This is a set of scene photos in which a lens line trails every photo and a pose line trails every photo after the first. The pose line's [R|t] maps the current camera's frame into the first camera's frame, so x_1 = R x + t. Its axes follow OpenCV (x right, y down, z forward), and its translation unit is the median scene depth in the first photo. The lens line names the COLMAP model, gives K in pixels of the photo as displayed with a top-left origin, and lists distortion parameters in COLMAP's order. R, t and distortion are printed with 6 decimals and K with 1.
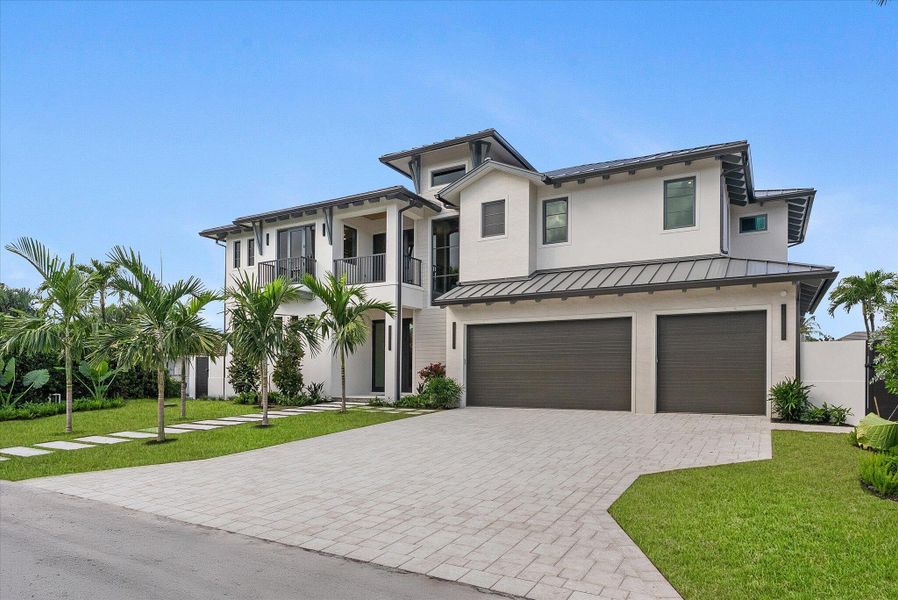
lens RADIAL K [[564.2, 0, 452.0], [0, 564.2, 378.6], [0, 0, 1]] dist [0.000699, -0.001512]
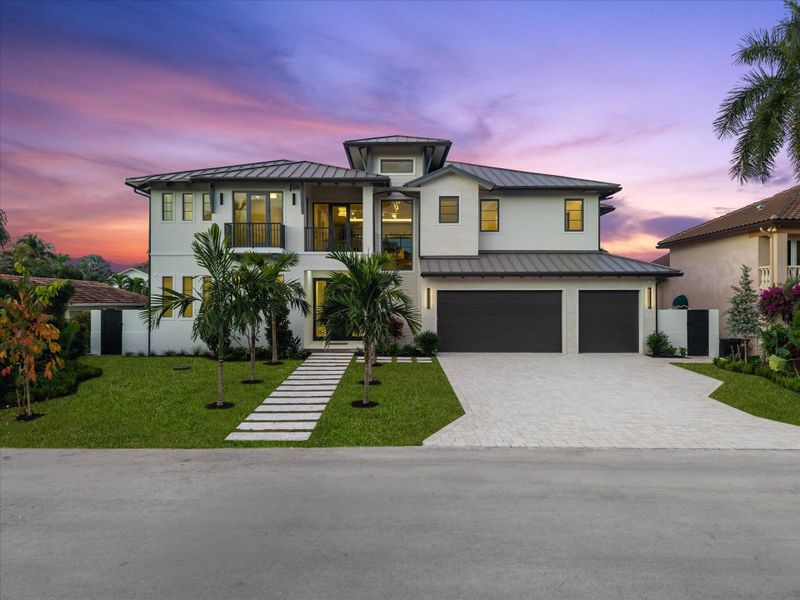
lens RADIAL K [[548.2, 0, 400.0], [0, 548.2, 300.0], [0, 0, 1]] dist [0.065705, -0.098566]
pose [[0.861632, -0.007052, 0.507484, -0.754733], [0.005057, 0.999973, 0.005310, -0.087018], [-0.507508, -0.002009, 0.861645, -0.054549]]
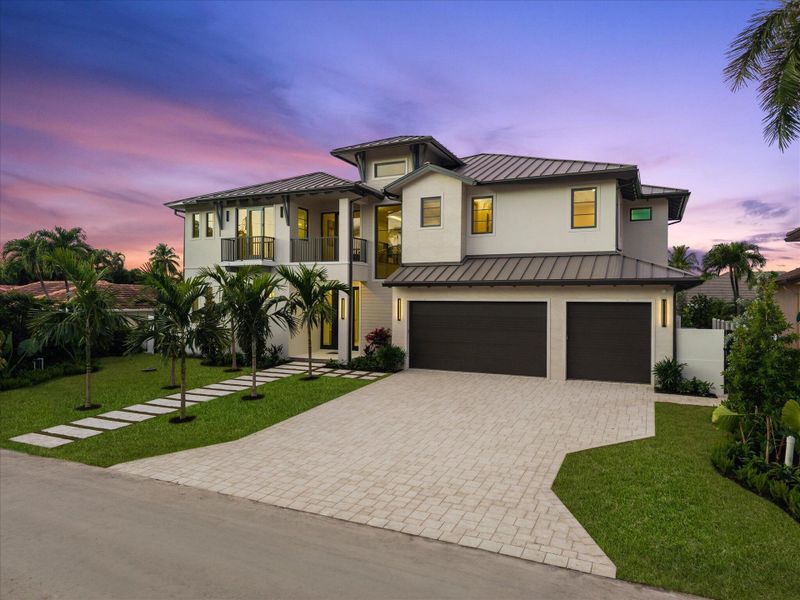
lens RADIAL K [[548.2, 0, 400.0], [0, 548.2, 300.0], [0, 0, 1]] dist [0.065705, -0.098566]
pose [[0.996607, 0.000019, 0.082311, -0.099126], [-0.000175, 0.999998, 0.001887, -0.107885], [-0.082310, -0.001895, 0.996605, -0.177053]]
